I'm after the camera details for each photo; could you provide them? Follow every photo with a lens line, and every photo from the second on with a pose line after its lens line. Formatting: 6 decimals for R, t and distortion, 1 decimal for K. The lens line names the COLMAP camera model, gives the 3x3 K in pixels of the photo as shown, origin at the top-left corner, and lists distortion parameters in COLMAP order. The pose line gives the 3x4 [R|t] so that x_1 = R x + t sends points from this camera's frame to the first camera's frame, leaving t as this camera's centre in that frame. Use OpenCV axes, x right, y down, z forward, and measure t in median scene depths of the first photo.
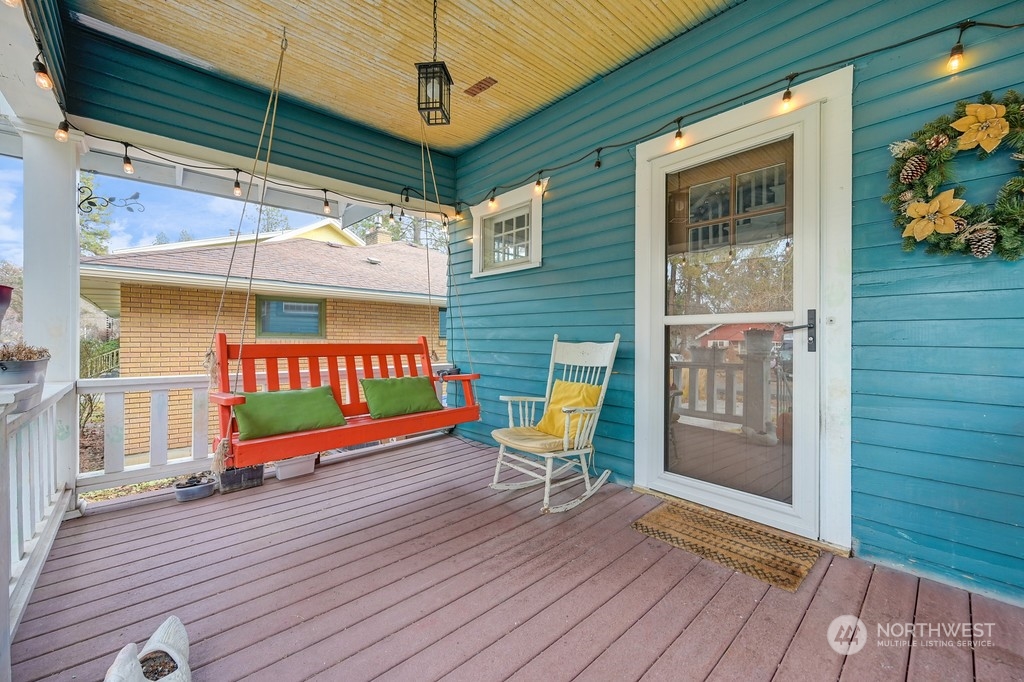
lens RADIAL K [[411.1, 0, 512.0], [0, 411.1, 341.0], [0, 0, 1]] dist [0.000832, 0.000067]
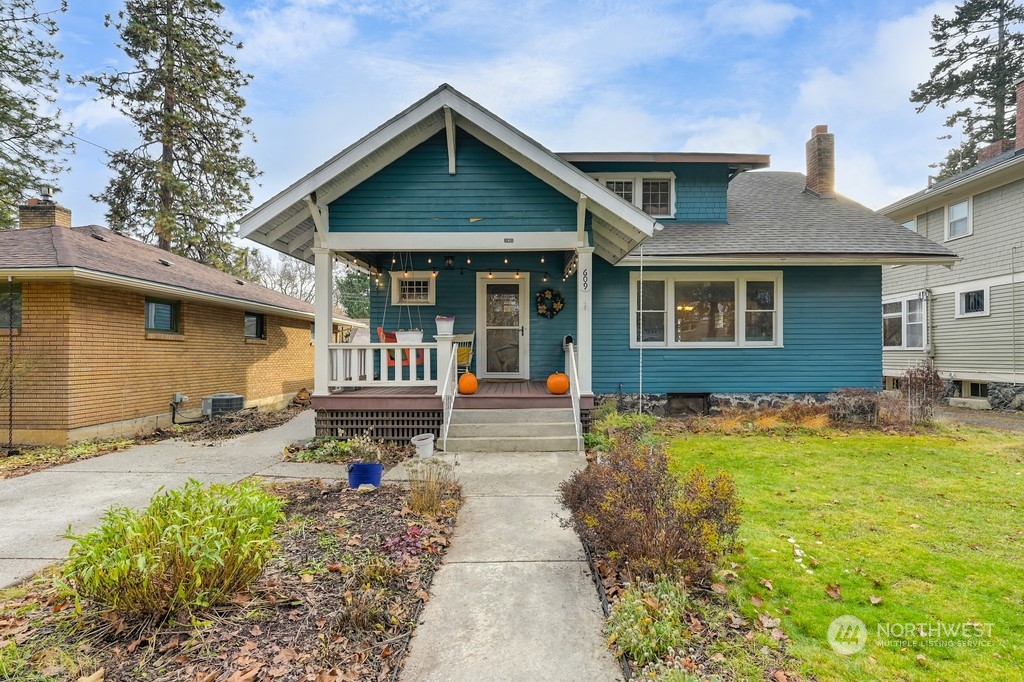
lens RADIAL K [[521.0, 0, 532.6], [0, 521.0, 355.8], [0, 0, 1]] dist [-0.001567, 0.002345]
pose [[0.670955, -0.000031, 0.741498, -2.186757], [0.010239, 0.999905, -0.009223, 0.192505], [-0.741427, 0.013780, 0.670892, -1.837915]]
